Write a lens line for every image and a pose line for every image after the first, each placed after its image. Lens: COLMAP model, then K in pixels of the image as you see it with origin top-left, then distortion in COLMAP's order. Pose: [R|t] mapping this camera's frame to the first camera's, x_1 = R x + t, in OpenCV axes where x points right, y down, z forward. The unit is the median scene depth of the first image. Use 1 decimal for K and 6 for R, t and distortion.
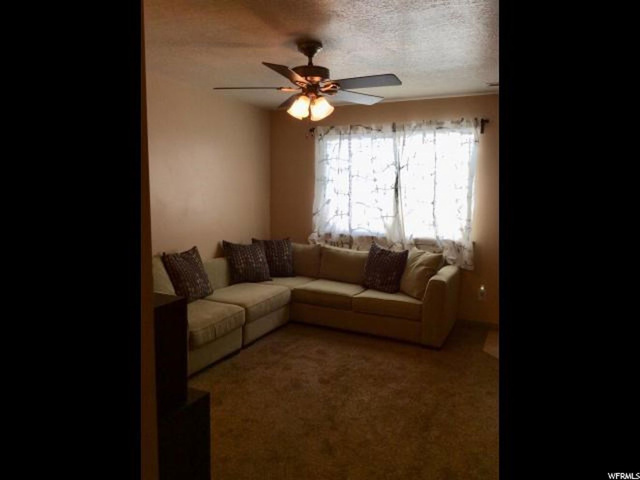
lens RADIAL K [[542.8, 0, 299.1], [0, 542.8, 238.3], [0, 0, 1]] dist [0.117492, -0.021129]
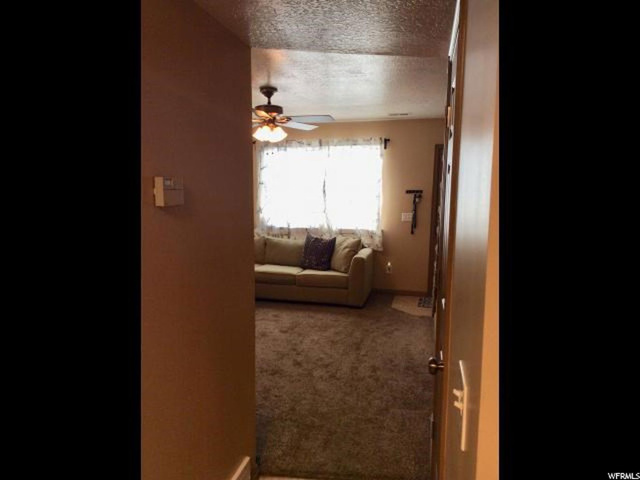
lens RADIAL K [[578.9, 0, 321.4], [0, 578.9, 239.9], [0, 0, 1]] dist [0.084700, -0.123261]
pose [[0.976847, -0.031365, 0.211628, -0.132787], [0.032178, 0.999482, -0.000402, 0.028379], [-0.211506, 0.007203, 0.977350, -0.364204]]
